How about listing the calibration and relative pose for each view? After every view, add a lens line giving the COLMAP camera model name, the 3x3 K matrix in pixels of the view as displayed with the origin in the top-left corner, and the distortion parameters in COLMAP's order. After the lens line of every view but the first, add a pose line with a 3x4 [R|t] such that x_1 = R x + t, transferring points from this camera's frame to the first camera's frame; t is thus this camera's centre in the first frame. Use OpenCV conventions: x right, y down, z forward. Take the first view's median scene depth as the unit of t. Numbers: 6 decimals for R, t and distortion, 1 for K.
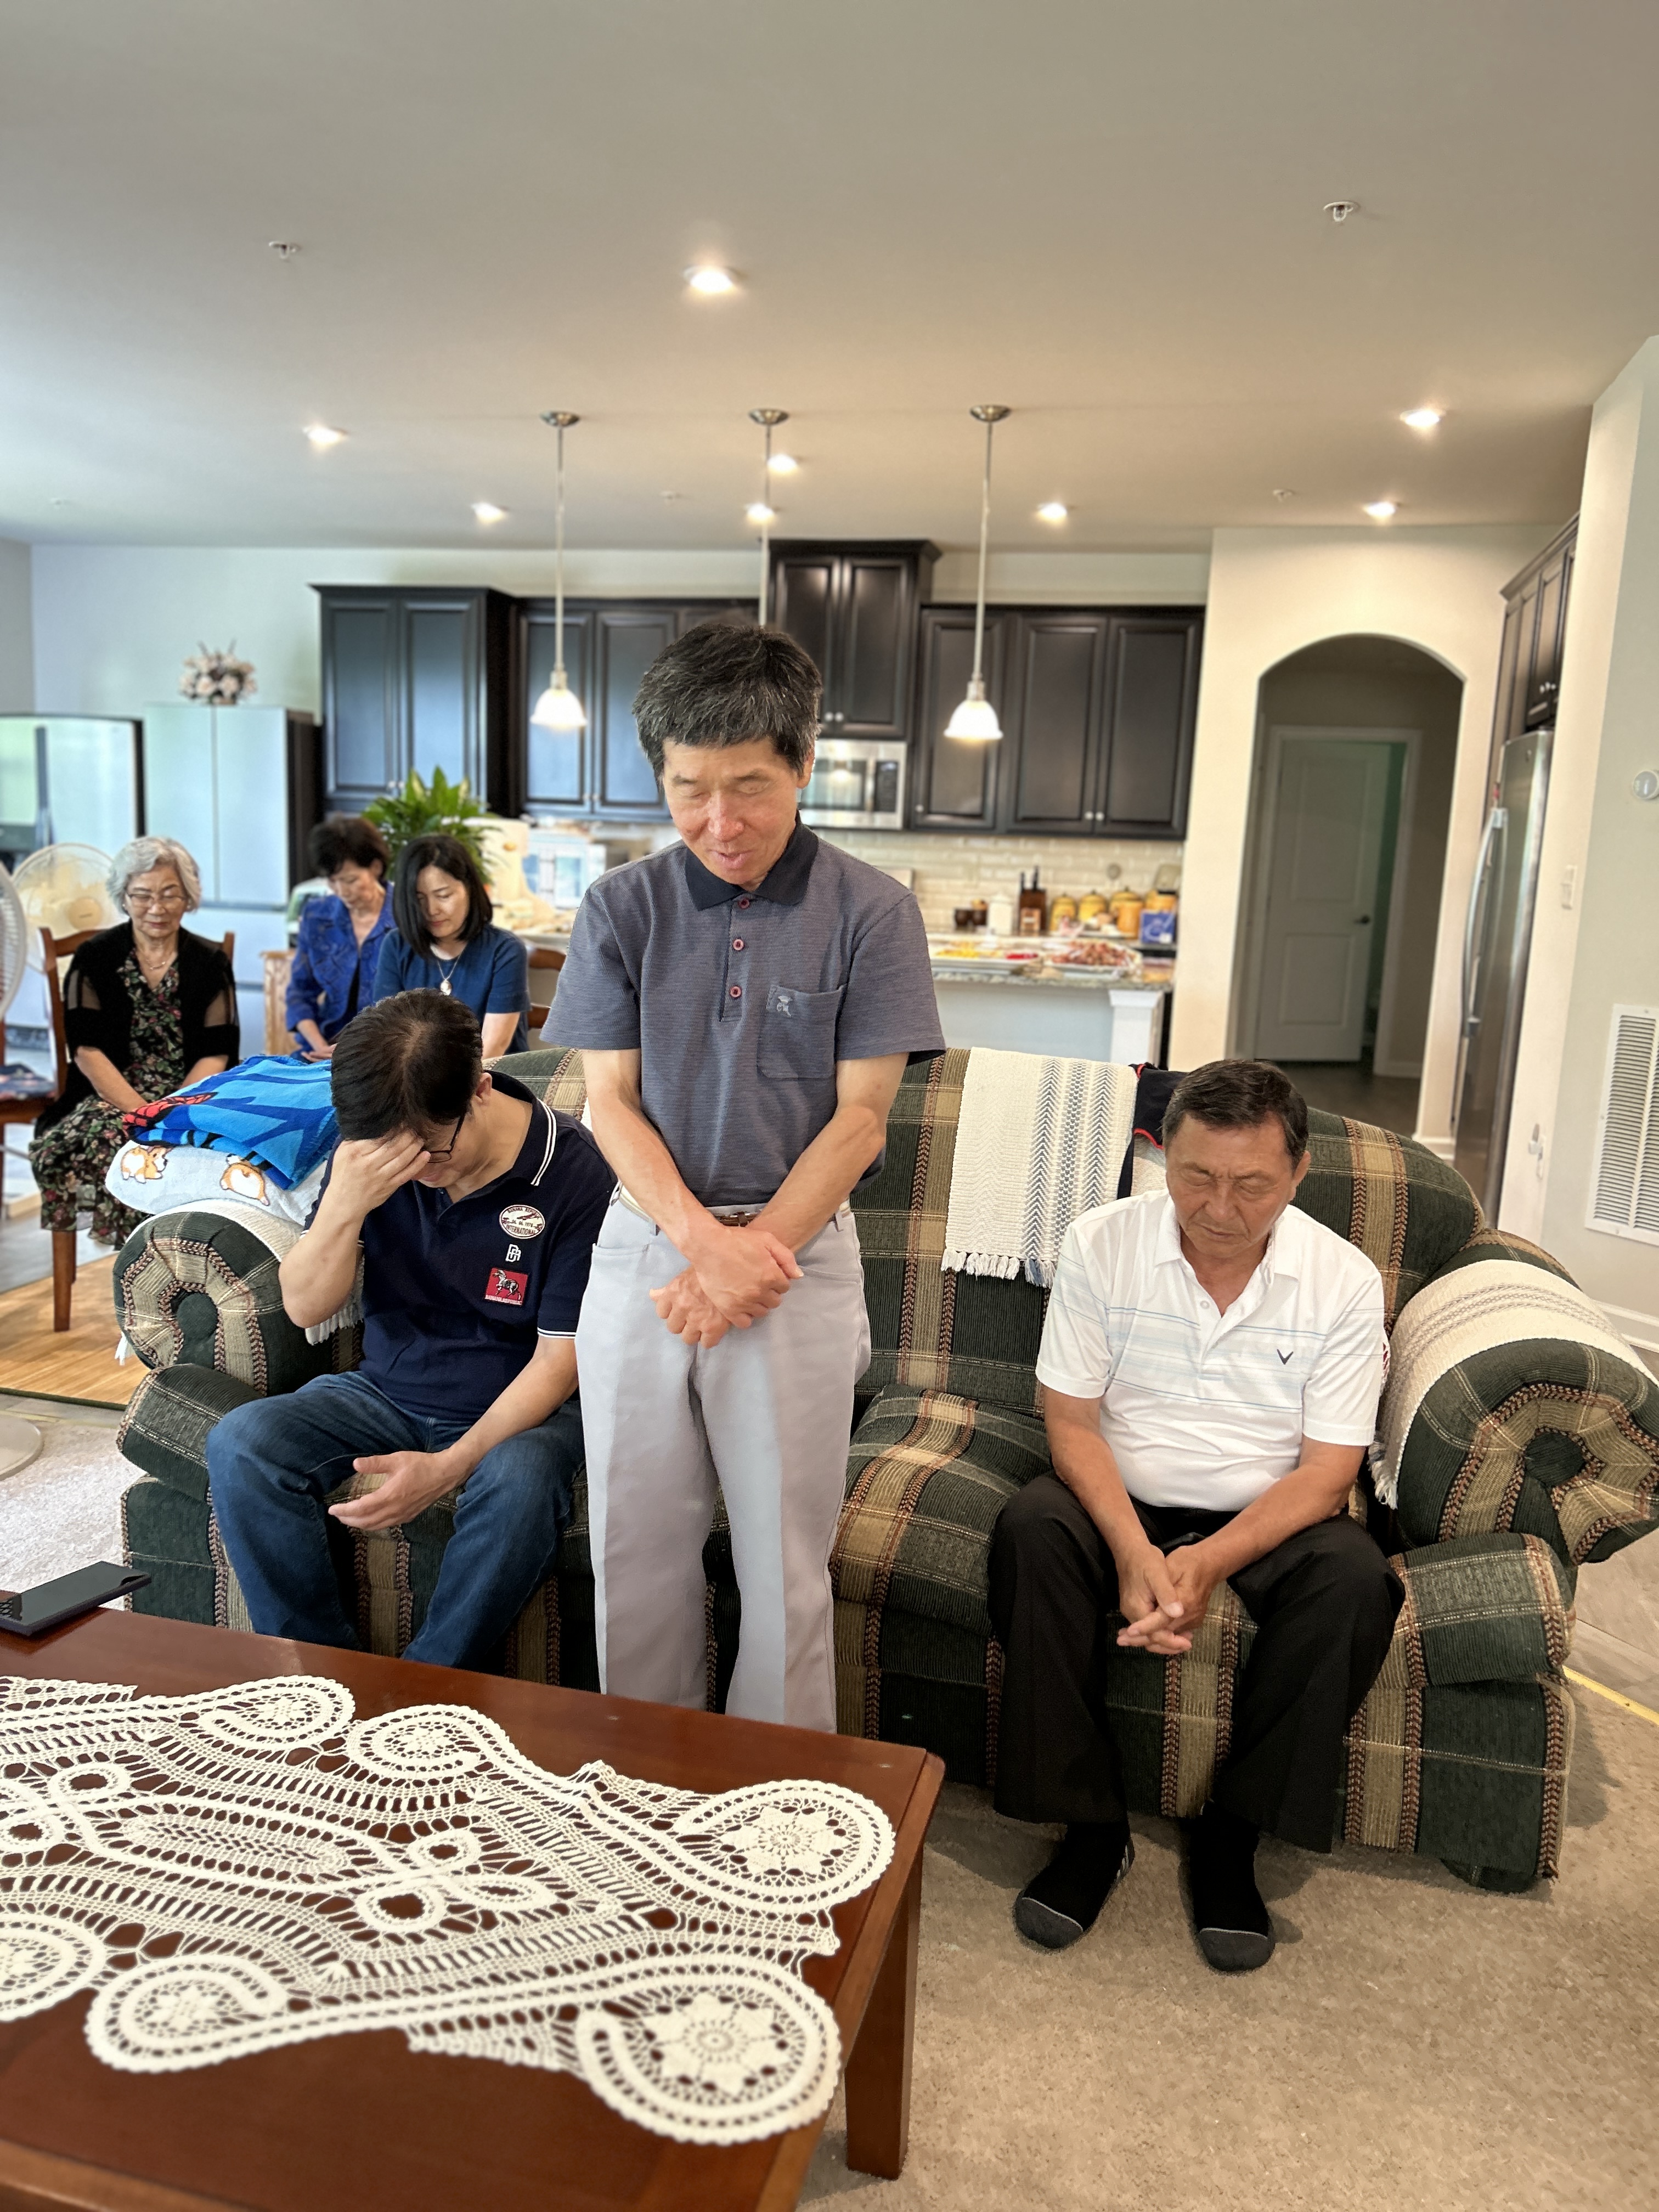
lens RADIAL K [[1662.7, 0, 827.3], [0, 1662.7, 1112.9], [0, 0, 1]] dist [0.055395, -0.059210]
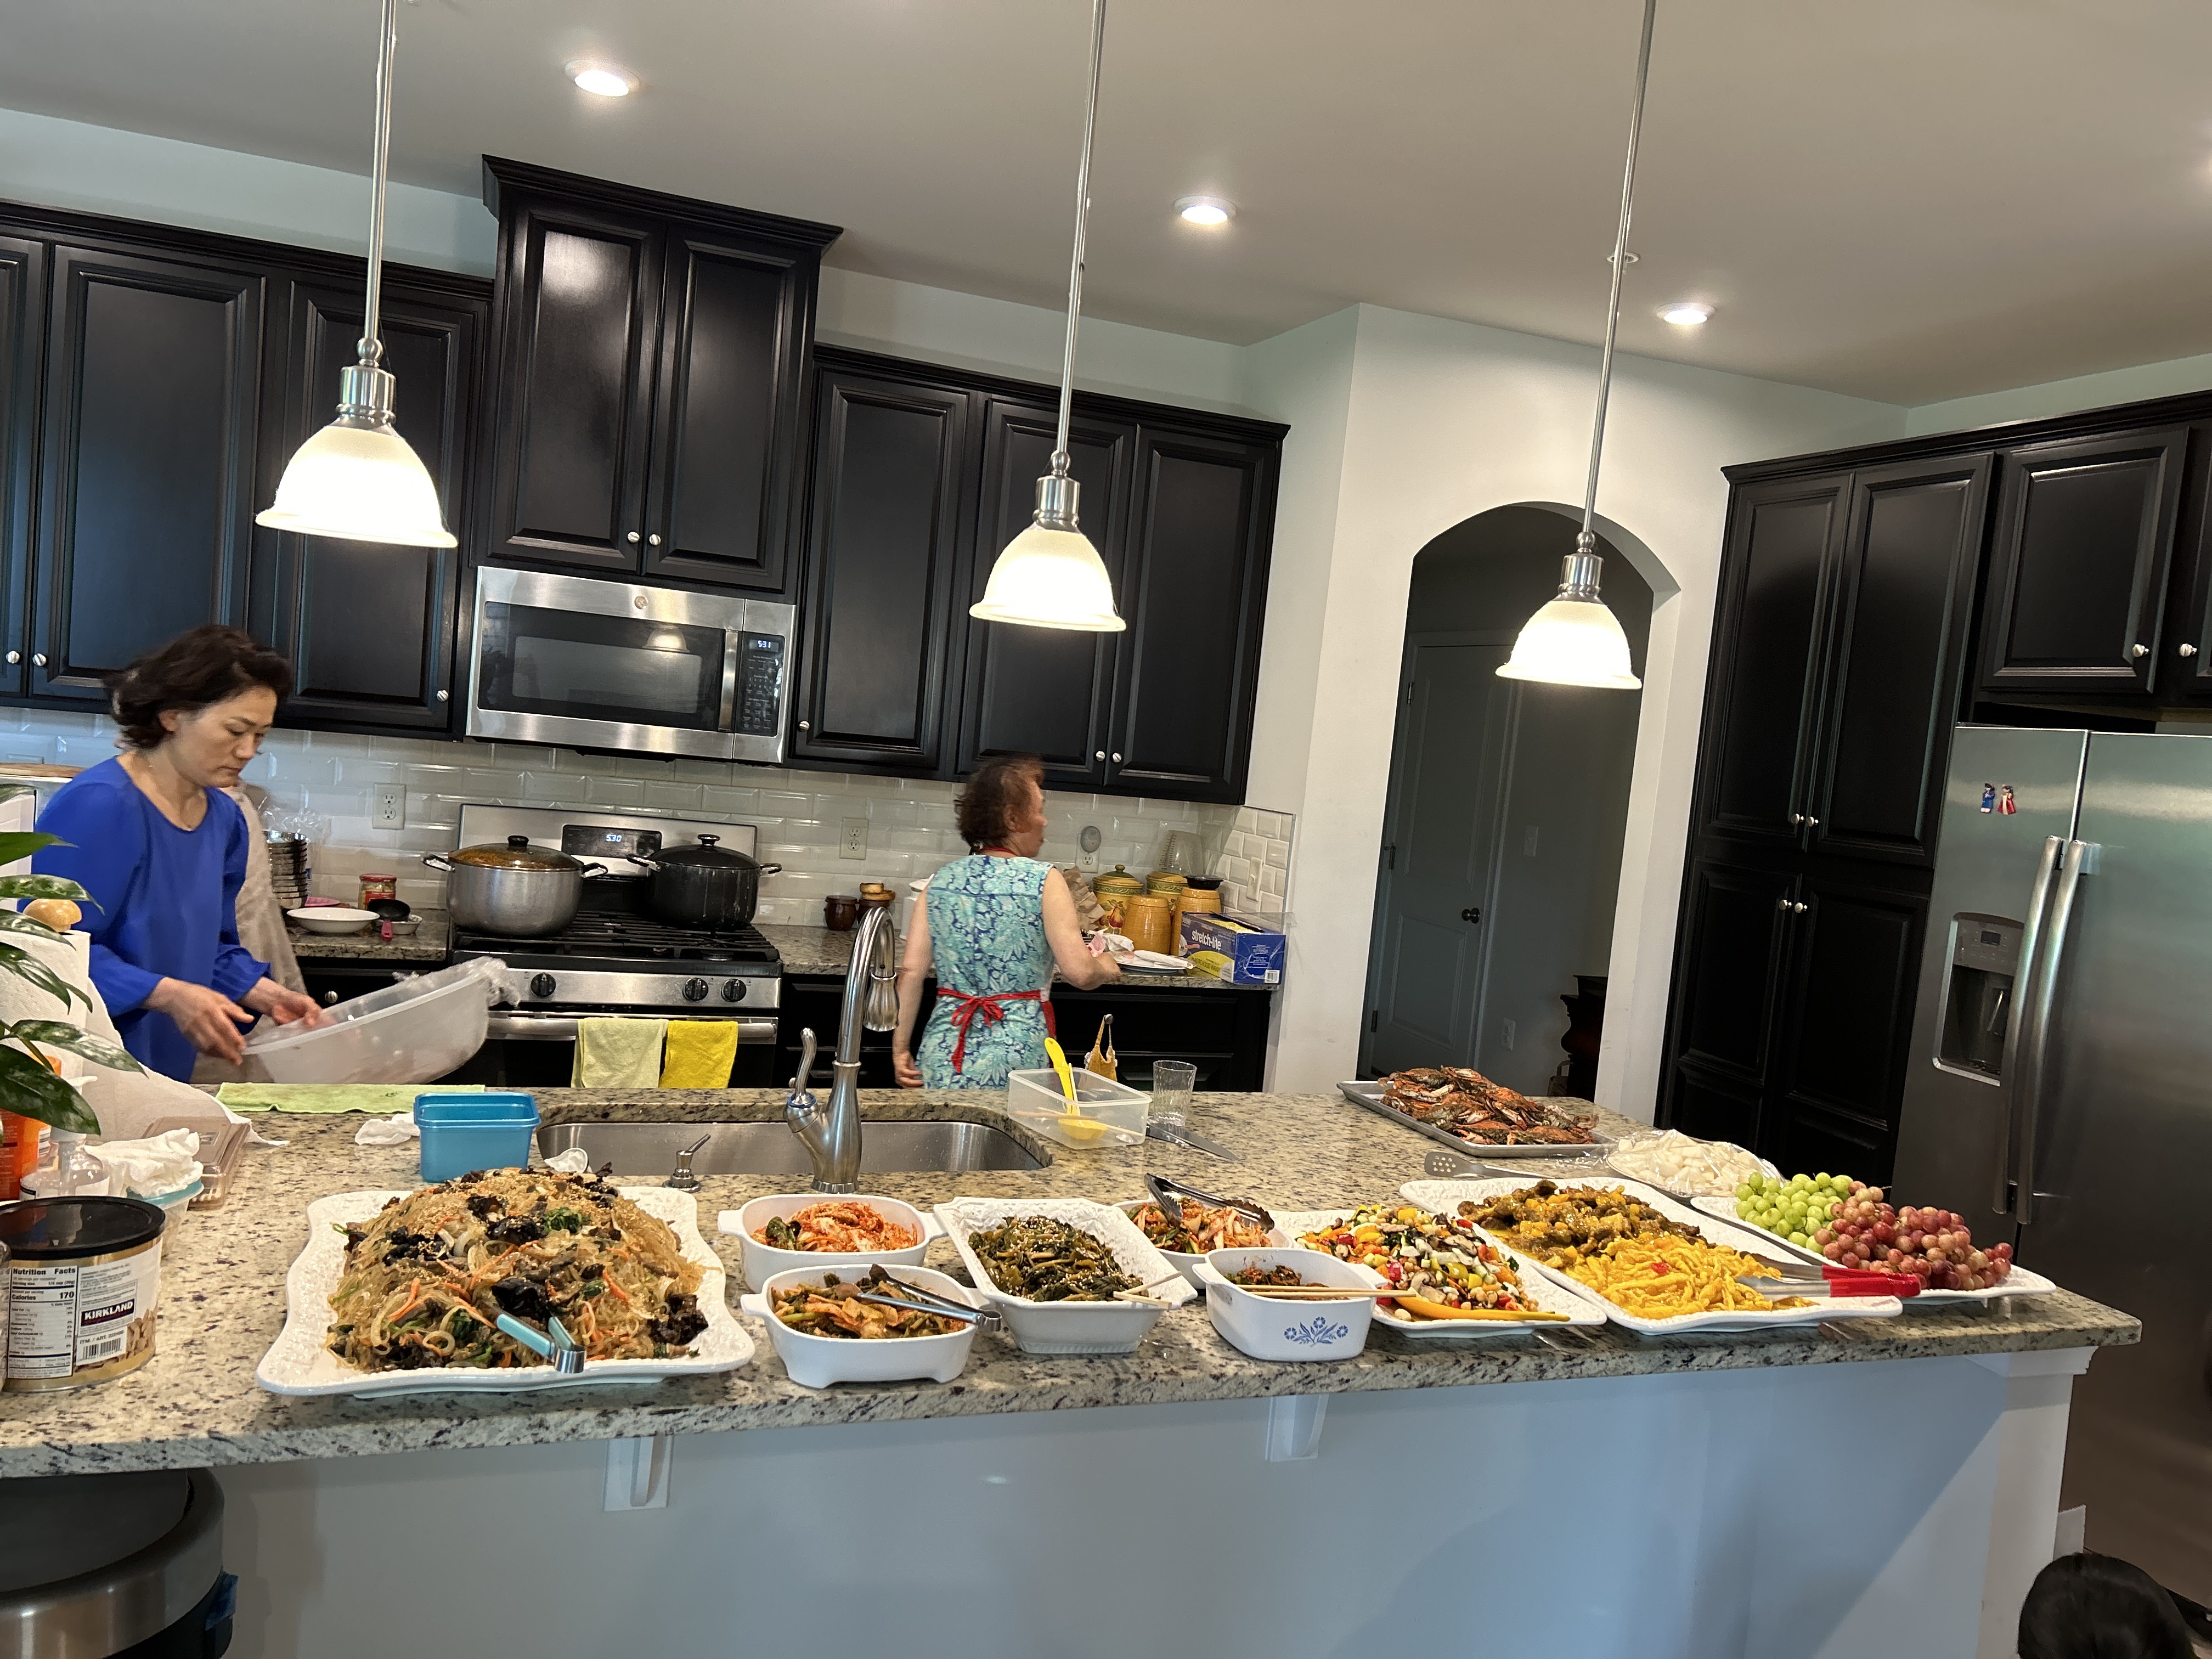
lens RADIAL K [[1662.7, 0, 1113.0], [0, 1662.7, 842.7], [0, 0, 1]] dist [0.055395, -0.059210]
pose [[0.834253, -0.001135, 0.551381, -0.320778], [0.028089, 0.998787, -0.040443, -0.248851], [-0.550666, 0.049227, 0.833273, 1.036805]]
